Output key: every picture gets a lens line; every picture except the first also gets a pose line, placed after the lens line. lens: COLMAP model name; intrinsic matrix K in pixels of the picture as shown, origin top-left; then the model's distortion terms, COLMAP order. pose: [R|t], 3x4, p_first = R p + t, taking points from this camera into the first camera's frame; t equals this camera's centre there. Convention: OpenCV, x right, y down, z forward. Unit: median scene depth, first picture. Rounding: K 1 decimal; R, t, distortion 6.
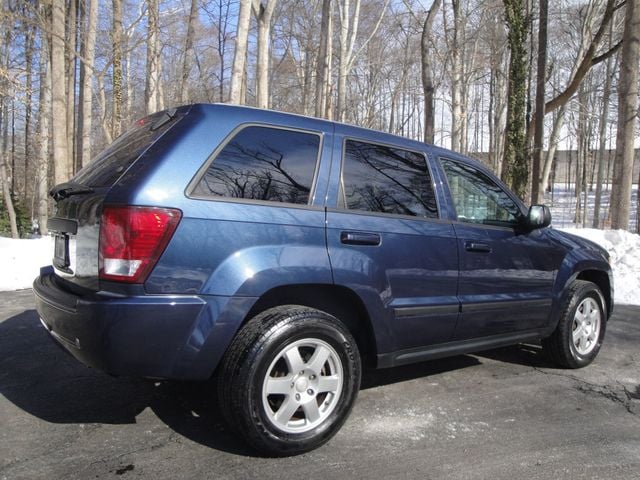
lens RADIAL K [[523.8, 0, 323.8], [0, 523.8, 242.3], [0, 0, 1]] dist [-0.173315, 0.147528]
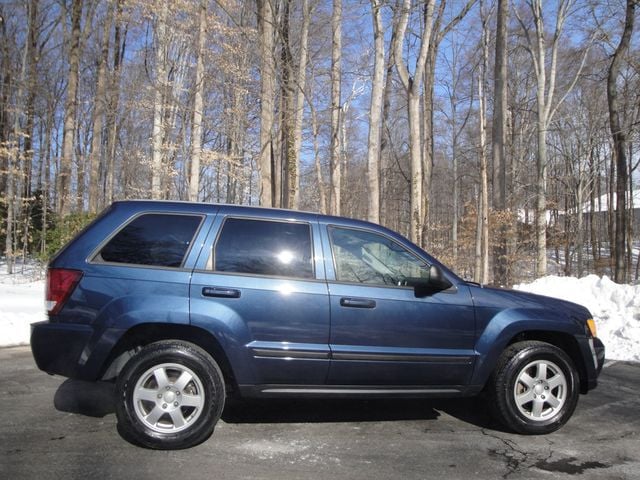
lens RADIAL K [[523.8, 0, 323.8], [0, 523.8, 242.3], [0, 0, 1]] dist [-0.173315, 0.147528]
pose [[0.905655, -0.029439, -0.422993, 0.703915], [-0.020768, 0.993310, -0.113596, 0.007949], [0.423507, 0.111663, 0.898984, -0.070628]]
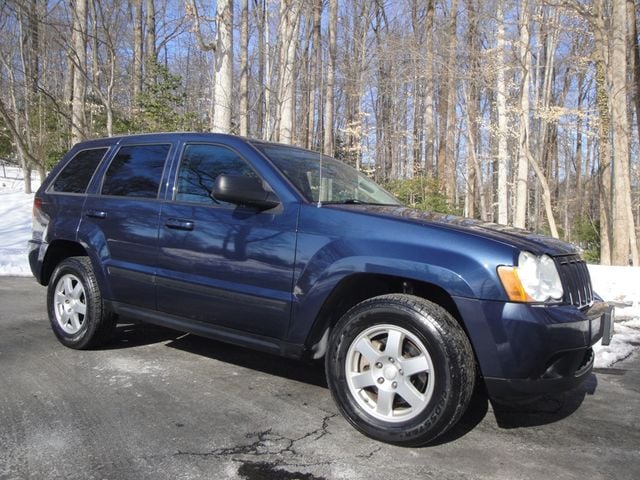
lens RADIAL K [[523.8, 0, 323.8], [0, 523.8, 242.3], [0, 0, 1]] dist [-0.173315, 0.147528]
pose [[0.354163, 0.005342, -0.935169, 1.313322], [-0.077180, 0.996739, -0.023535, 0.046064], [0.931994, 0.080512, 0.353420, 0.887639]]
